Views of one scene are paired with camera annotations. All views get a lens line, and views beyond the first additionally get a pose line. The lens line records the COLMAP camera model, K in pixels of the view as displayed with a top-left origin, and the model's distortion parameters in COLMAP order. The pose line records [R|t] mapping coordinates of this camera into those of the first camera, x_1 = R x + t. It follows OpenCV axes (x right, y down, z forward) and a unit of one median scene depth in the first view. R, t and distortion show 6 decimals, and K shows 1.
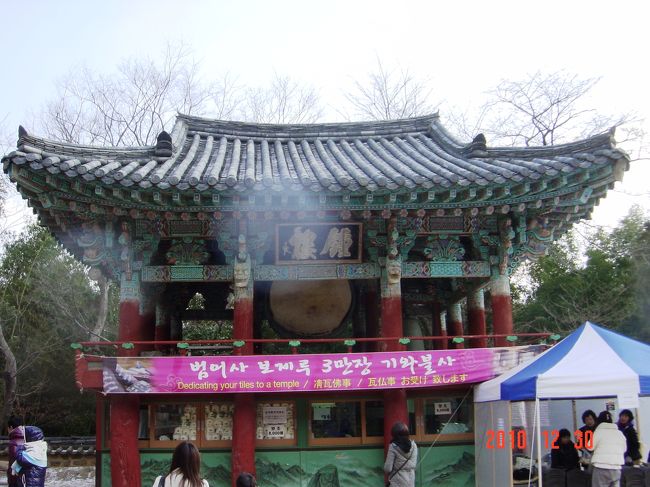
lens RADIAL K [[729.9, 0, 325.0], [0, 729.9, 243.5], [0, 0, 1]] dist [-0.134610, -0.006283]
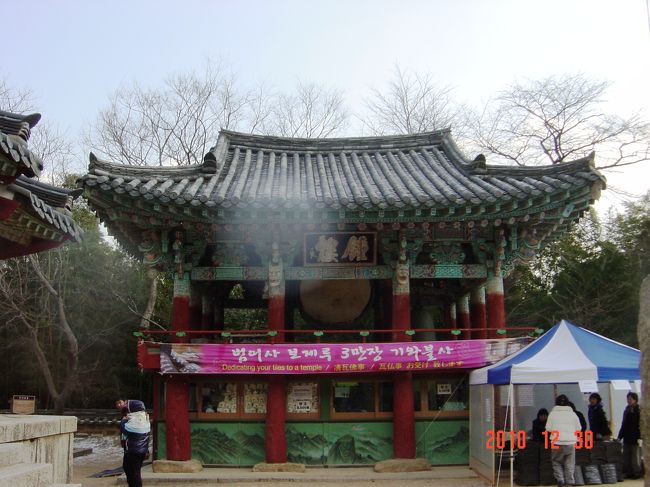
lens RADIAL K [[729.9, 0, 325.0], [0, 729.9, 243.5], [0, 0, 1]] dist [-0.134610, -0.006283]
pose [[0.998659, 0.005988, -0.051432, 0.028674], [-0.004289, 0.999444, 0.033072, -0.049621], [0.051602, -0.032807, 0.998129, -0.188139]]
